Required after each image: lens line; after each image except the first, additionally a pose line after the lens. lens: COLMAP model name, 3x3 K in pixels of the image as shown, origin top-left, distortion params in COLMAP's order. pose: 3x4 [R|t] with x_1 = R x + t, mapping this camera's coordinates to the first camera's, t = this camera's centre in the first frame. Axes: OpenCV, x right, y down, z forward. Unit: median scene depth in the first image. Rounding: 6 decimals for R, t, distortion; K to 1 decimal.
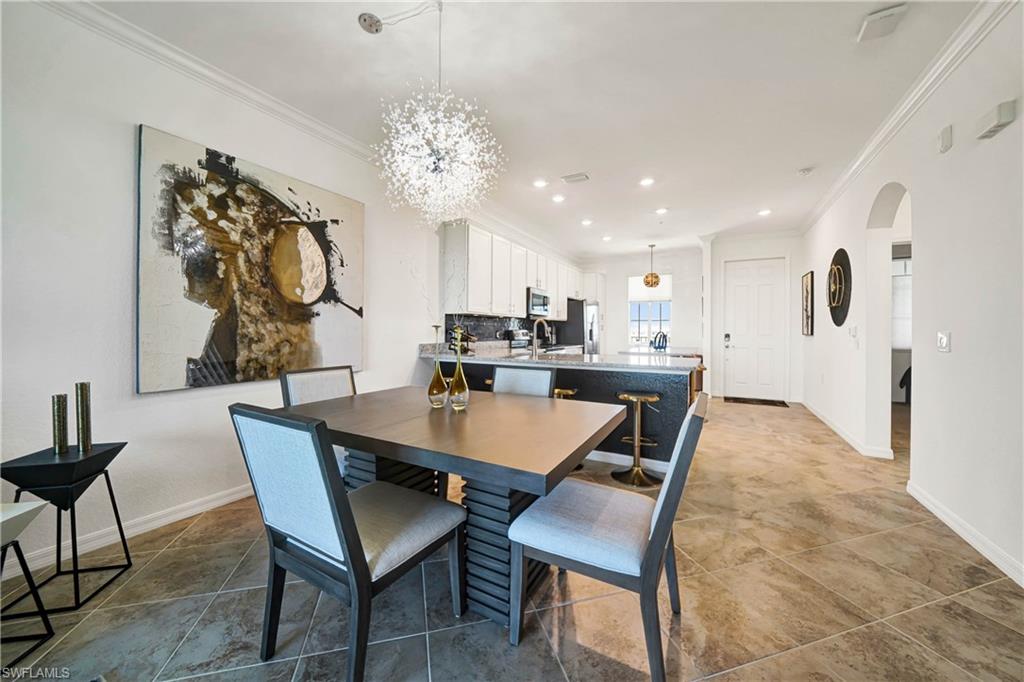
lens RADIAL K [[370.6, 0, 513.3], [0, 370.6, 335.9], [0, 0, 1]] dist [-0.020213, 0.000094]
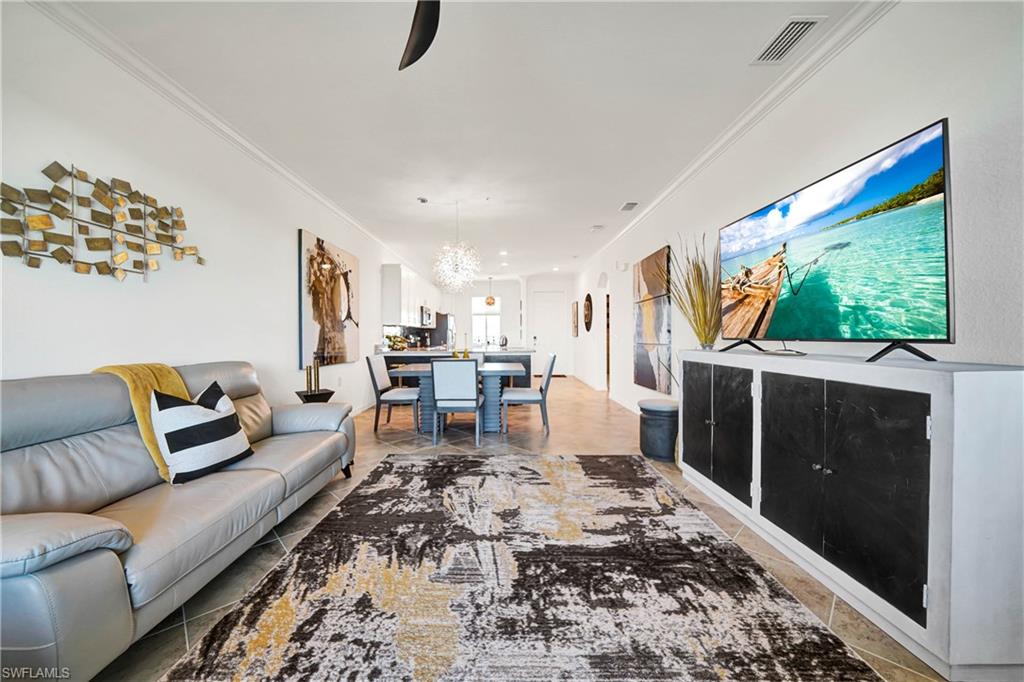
lens RADIAL K [[377.5, 0, 493.6], [0, 377.5, 342.0], [0, 0, 1]] dist [-0.020749, 0.000050]
pose [[0.891303, -0.015193, 0.453154, -0.738444], [0.013935, 0.999884, 0.006116, 0.010799], [-0.453194, 0.000863, 0.891411, -0.885371]]
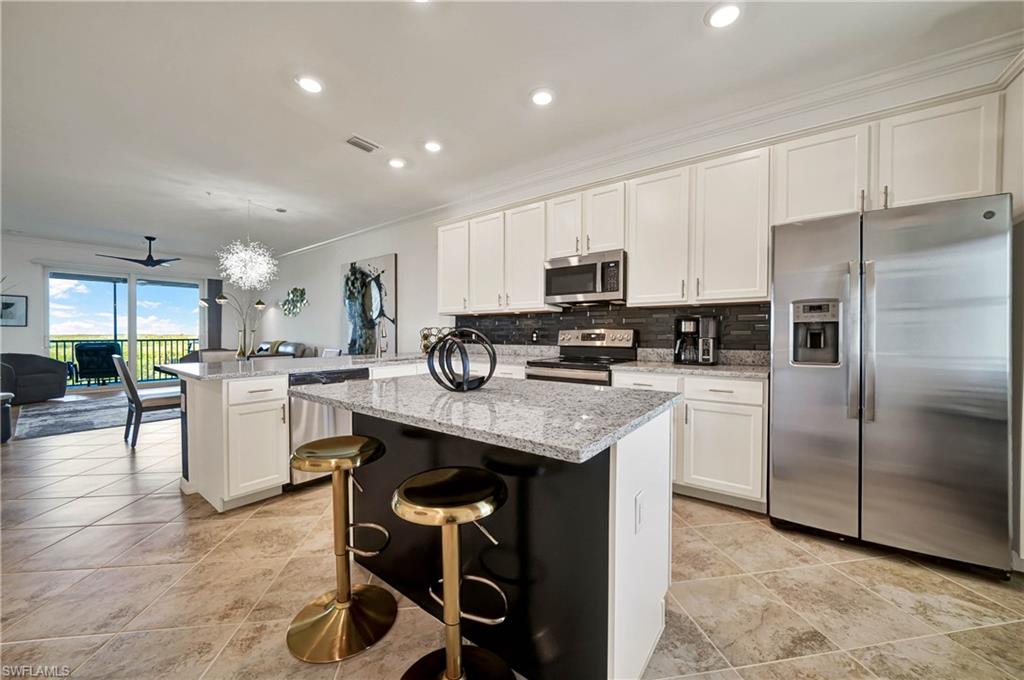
lens RADIAL K [[365.2, 0, 494.9], [0, 365.2, 335.5], [0, 0, 1]] dist [-0.012426, 0.000346]
pose [[-0.155822, 0.005410, -0.987770, 1.283098], [-0.009682, 0.999929, 0.007004, -0.019990], [0.987738, 0.010654, -0.155758, 1.966307]]
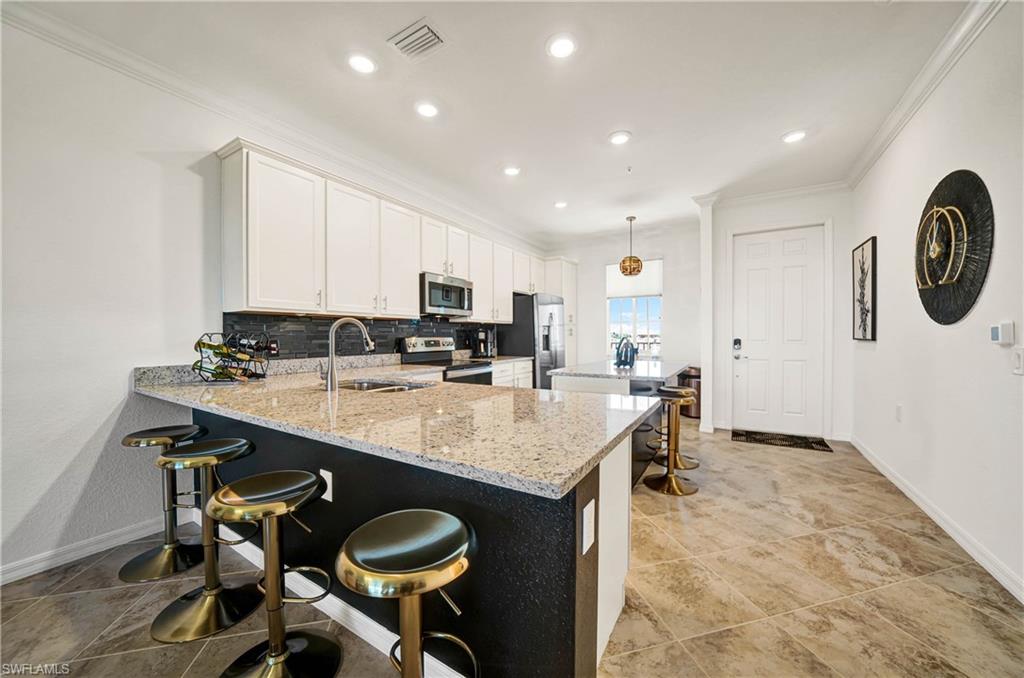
lens RADIAL K [[372.4, 0, 522.0], [0, 372.4, 343.2], [0, 0, 1]] dist [0.000229, 0.000028]
pose [[0.999584, -0.010597, -0.026834, 0.448156], [0.010735, 0.999930, 0.004992, -0.014635], [0.026779, -0.005278, 0.999627, 0.661367]]
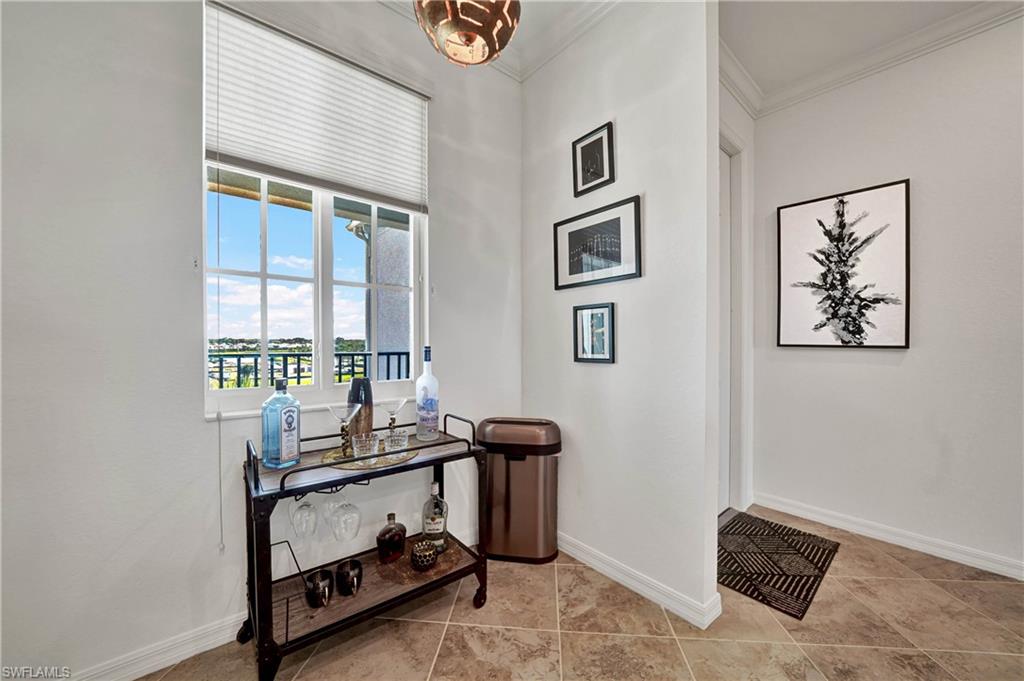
lens RADIAL K [[371.2, 0, 519.3], [0, 371.2, 347.6], [0, 0, 1]] dist [-0.015826, 0.000100]
pose [[0.358406, -0.013153, 0.933473, 0.598034], [0.007391, 0.999909, 0.011251, -0.019983], [-0.933536, 0.002867, 0.358471, 2.307010]]
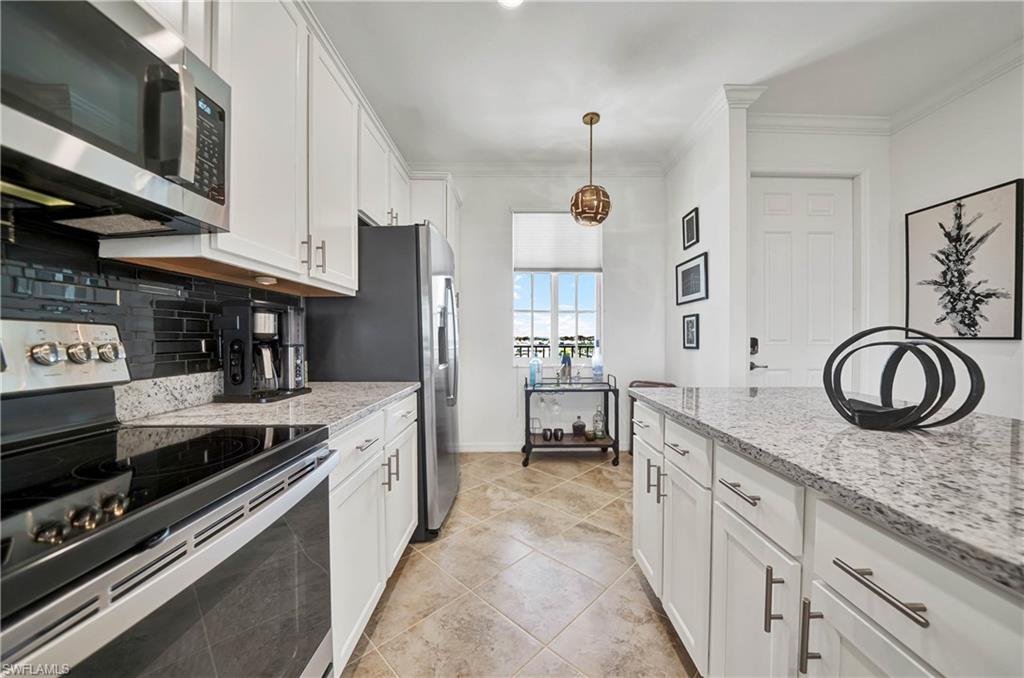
lens RADIAL K [[371.2, 0, 519.3], [0, 371.2, 346.1], [0, 0, 1]] dist [-0.015826, 0.000100]
pose [[0.867632, -0.015806, 0.496956, 0.273899], [0.013495, 0.999875, 0.008240, -0.011319], [-0.497024, -0.000443, 0.867736, 1.728814]]
